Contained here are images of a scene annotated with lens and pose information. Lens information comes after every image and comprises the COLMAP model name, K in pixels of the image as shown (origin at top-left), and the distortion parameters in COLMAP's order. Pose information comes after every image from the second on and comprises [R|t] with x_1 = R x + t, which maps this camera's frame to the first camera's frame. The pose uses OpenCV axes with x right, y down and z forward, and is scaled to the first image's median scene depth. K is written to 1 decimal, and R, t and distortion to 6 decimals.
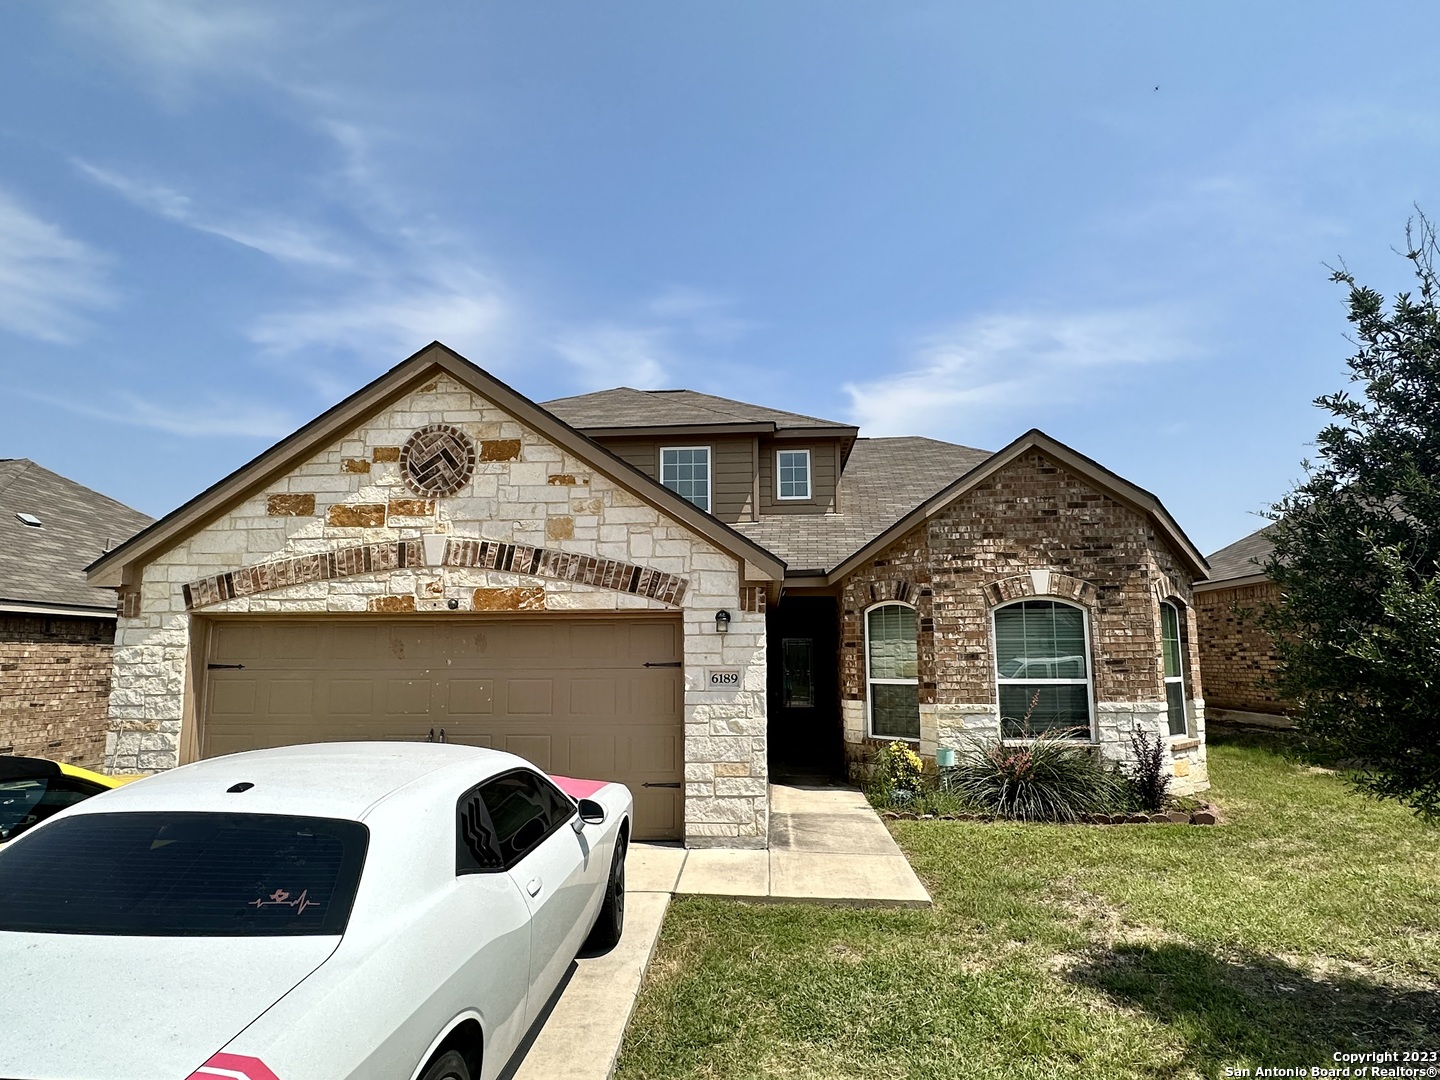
lens RADIAL K [[829.8, 0, 720.0], [0, 829.8, 540.0], [0, 0, 1]] dist [0.003307, 0.000227]
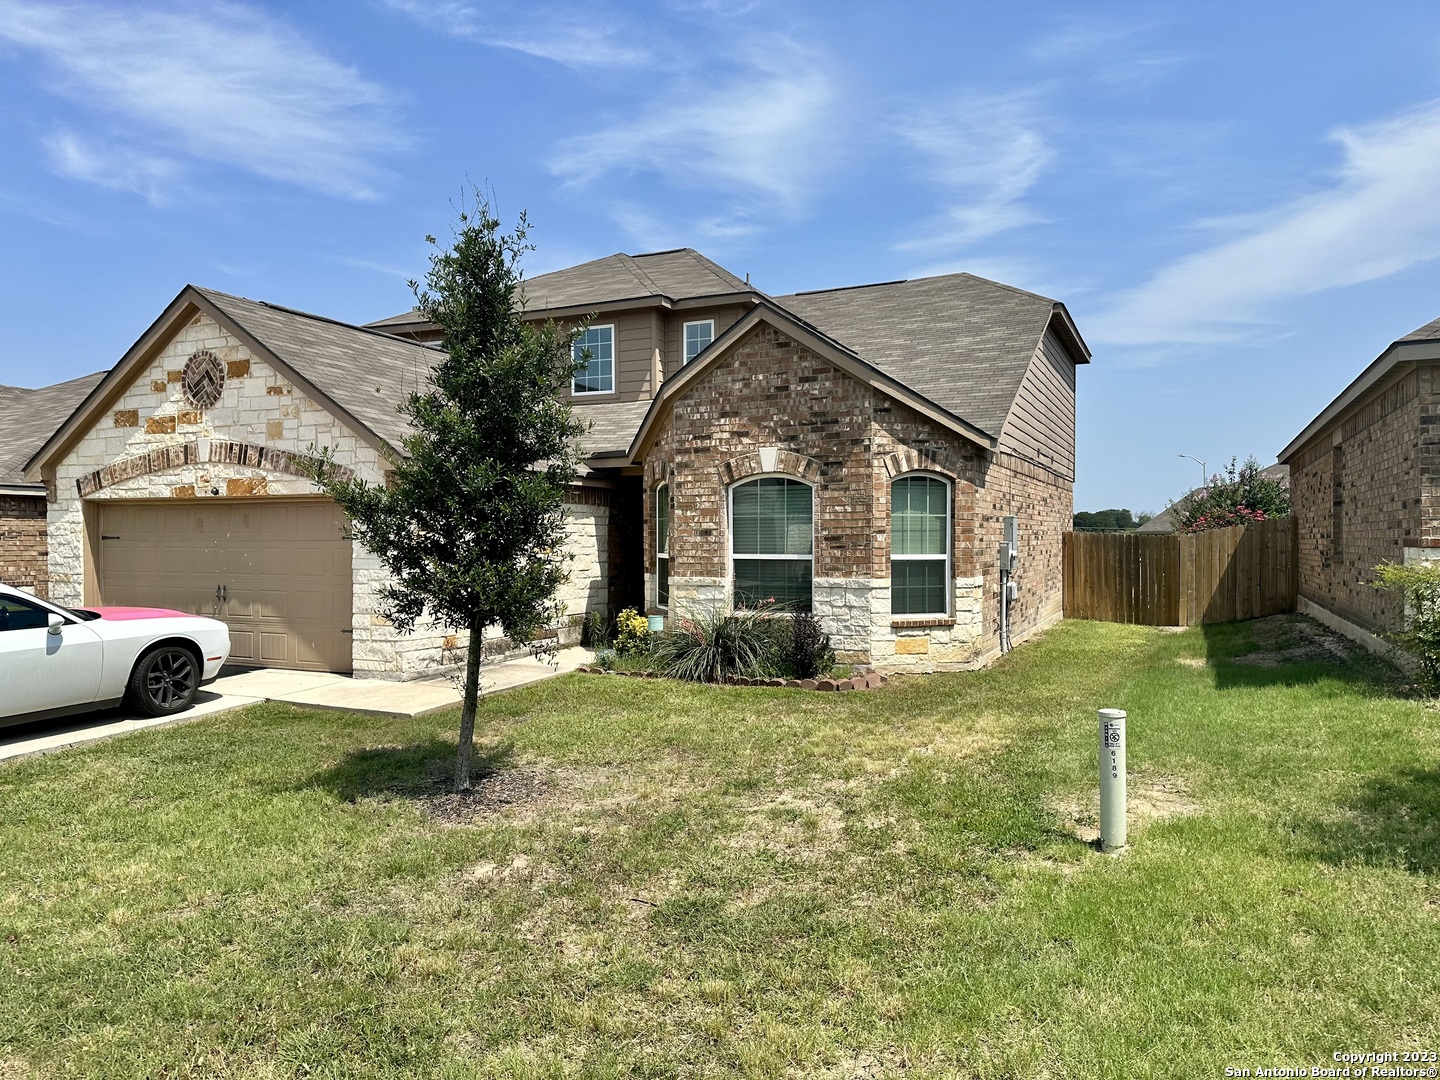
lens RADIAL K [[1035.0, 0, 720.0], [0, 1035.0, 540.0], [0, 0, 1]] dist [0.179405, -0.309832]
pose [[0.927033, 0.004857, -0.374949, 0.980515], [0.049241, 0.989681, 0.134565, -0.030551], [0.371734, -0.143209, 0.917227, -0.233693]]
